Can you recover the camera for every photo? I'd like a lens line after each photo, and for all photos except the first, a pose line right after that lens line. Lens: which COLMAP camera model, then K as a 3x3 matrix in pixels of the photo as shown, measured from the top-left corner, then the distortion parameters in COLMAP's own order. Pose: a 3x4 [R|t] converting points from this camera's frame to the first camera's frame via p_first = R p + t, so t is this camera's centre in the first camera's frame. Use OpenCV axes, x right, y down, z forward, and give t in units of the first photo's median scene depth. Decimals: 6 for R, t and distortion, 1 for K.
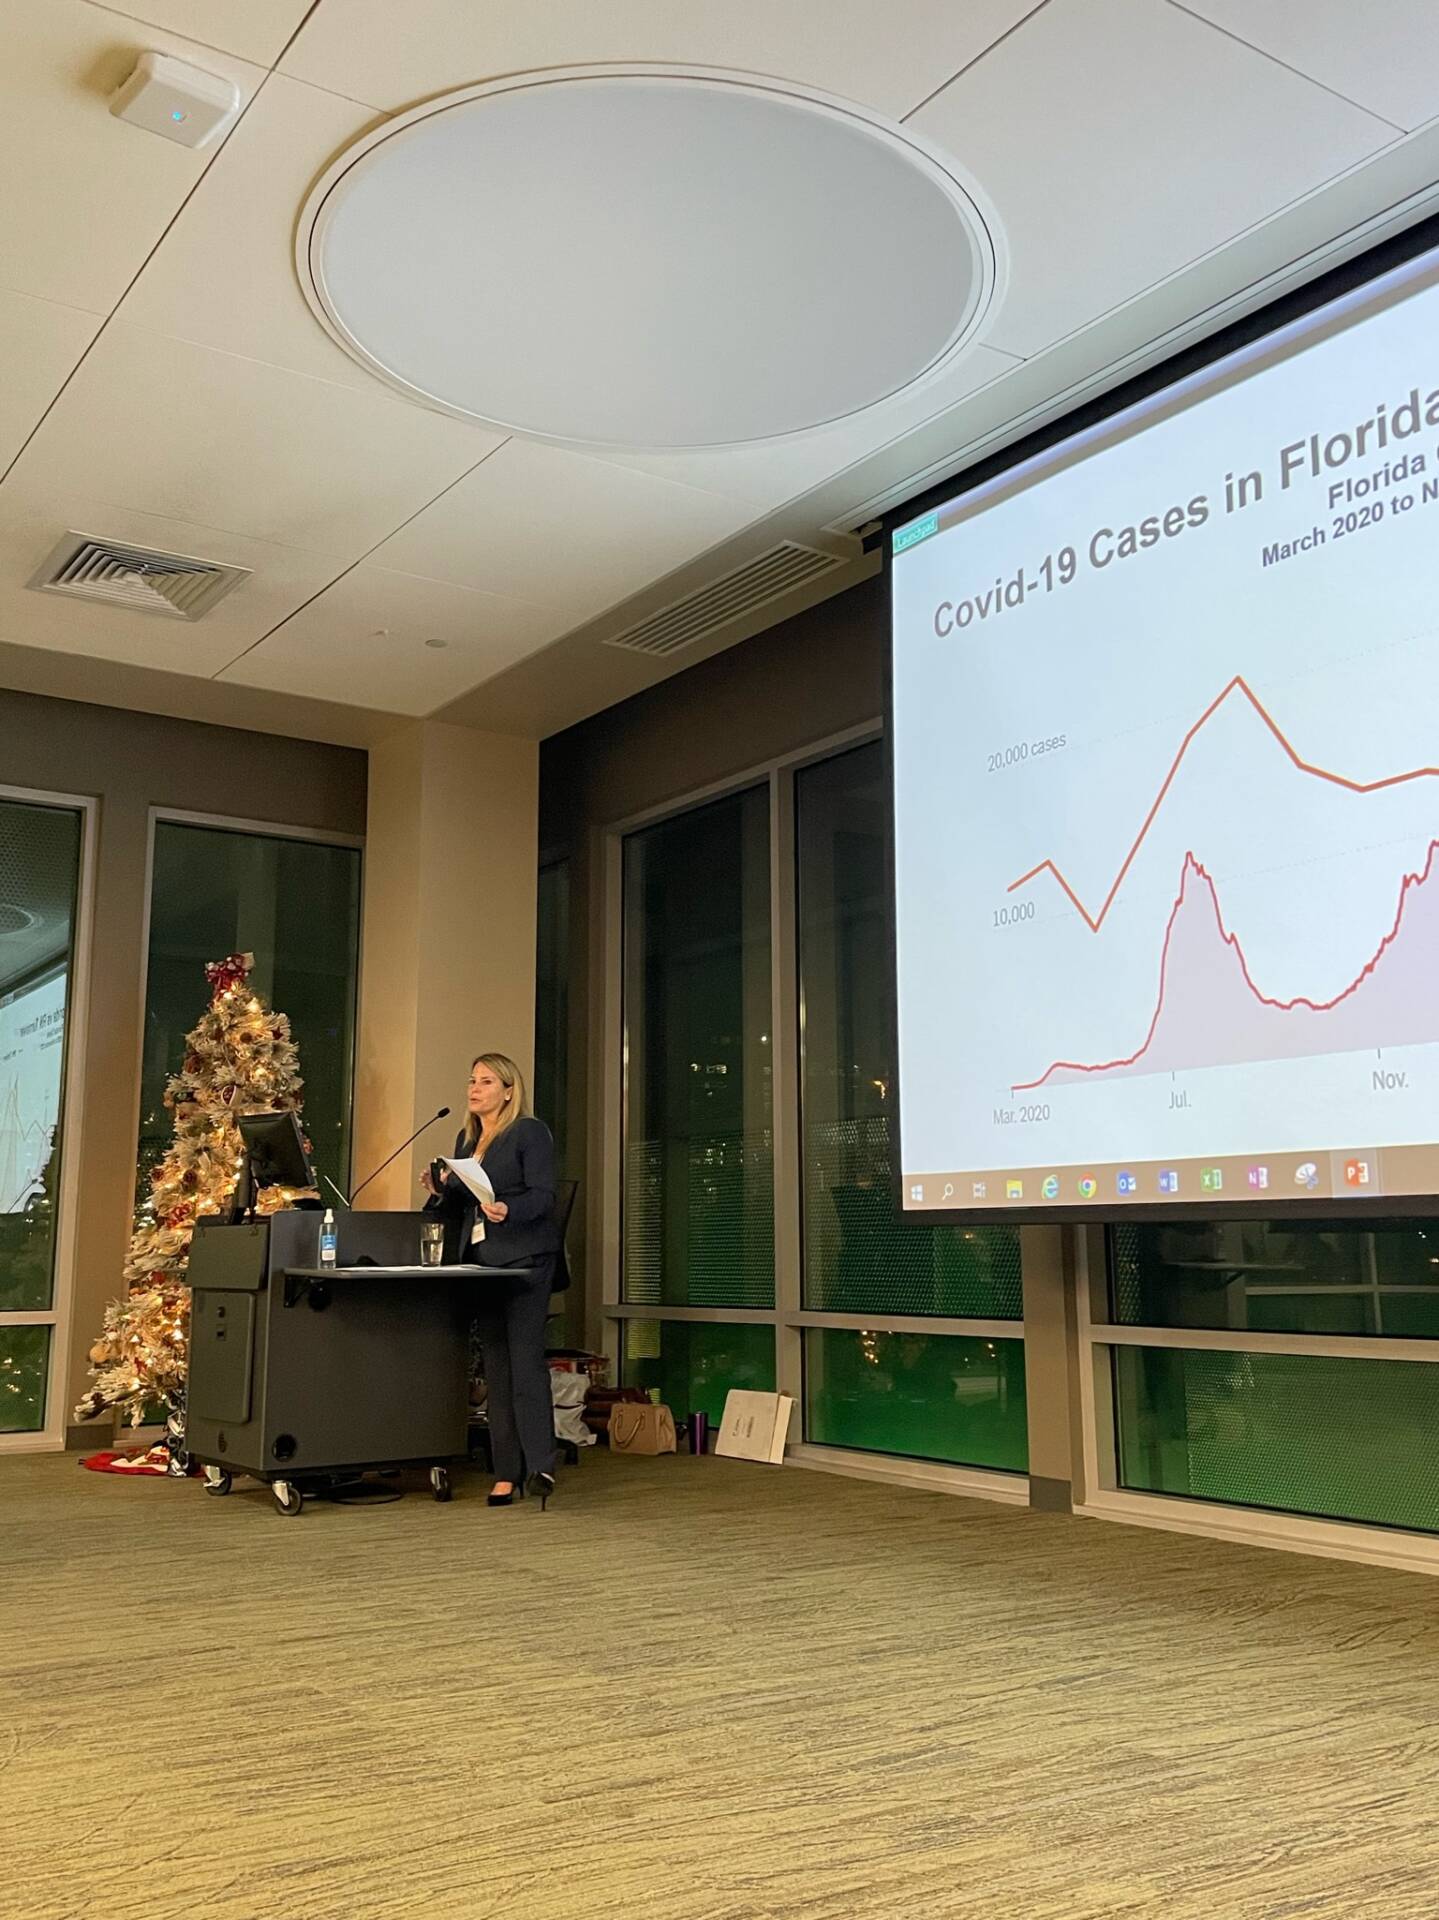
lens RADIAL K [[1790.5, 0, 718.7], [0, 1790.5, 952.7], [0, 0, 1]] dist [0.079302, 0.000000]
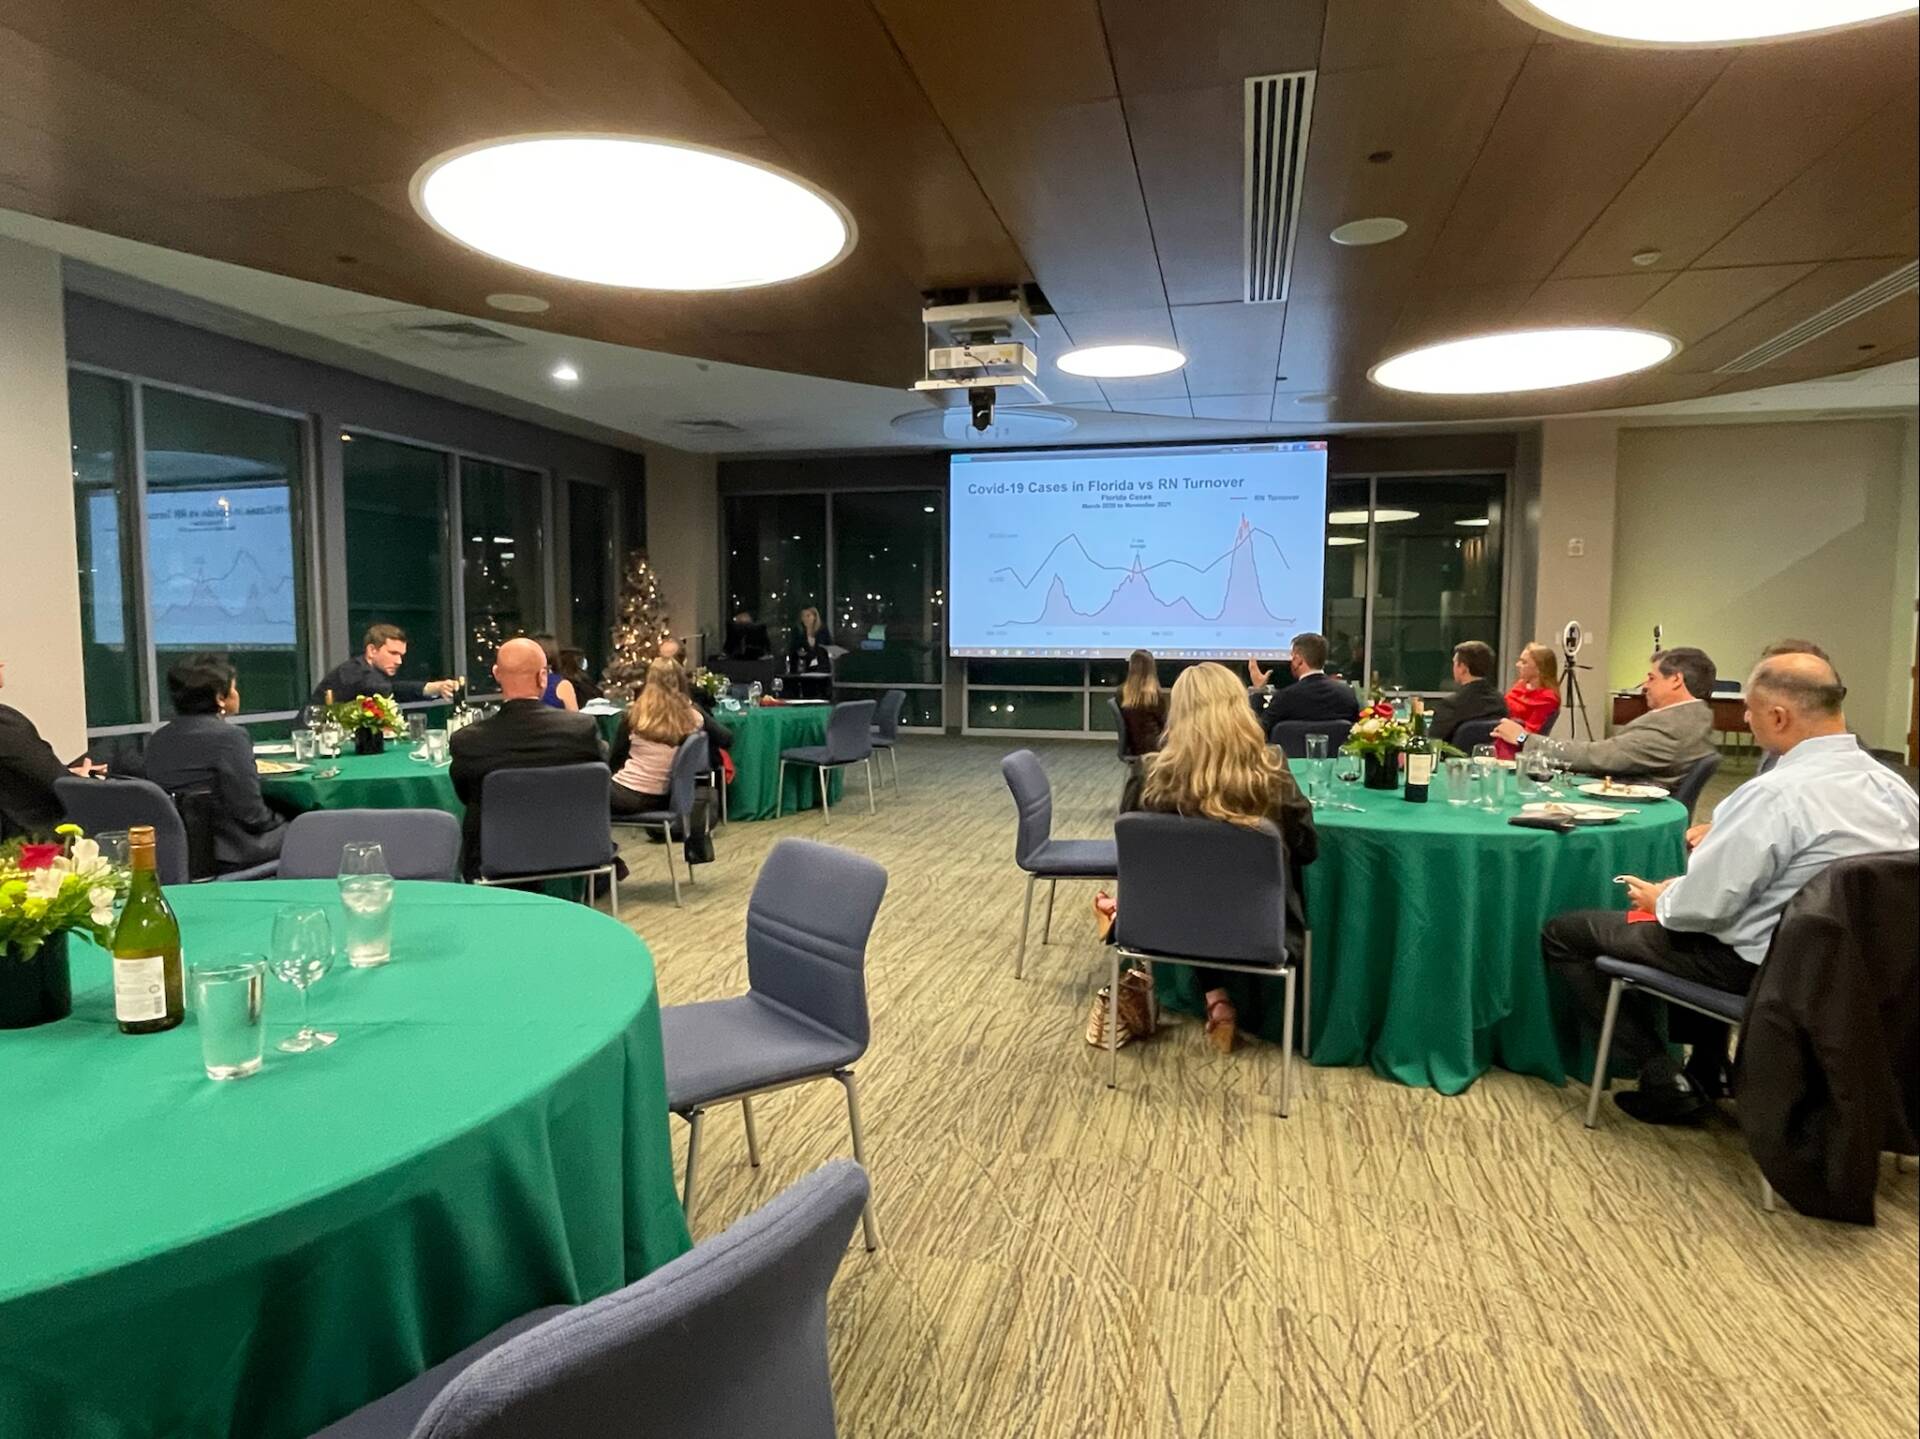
lens RADIAL K [[1112.7, 0, 956.9], [0, 1112.7, 715.8], [0, 0, 1]] dist [0.008362, 0.001930]
pose [[0.741661, -0.050725, 0.668855, -1.462346], [-0.115665, 0.972529, 0.202012, -0.203798], [-0.660728, -0.227187, 0.715419, -0.673017]]
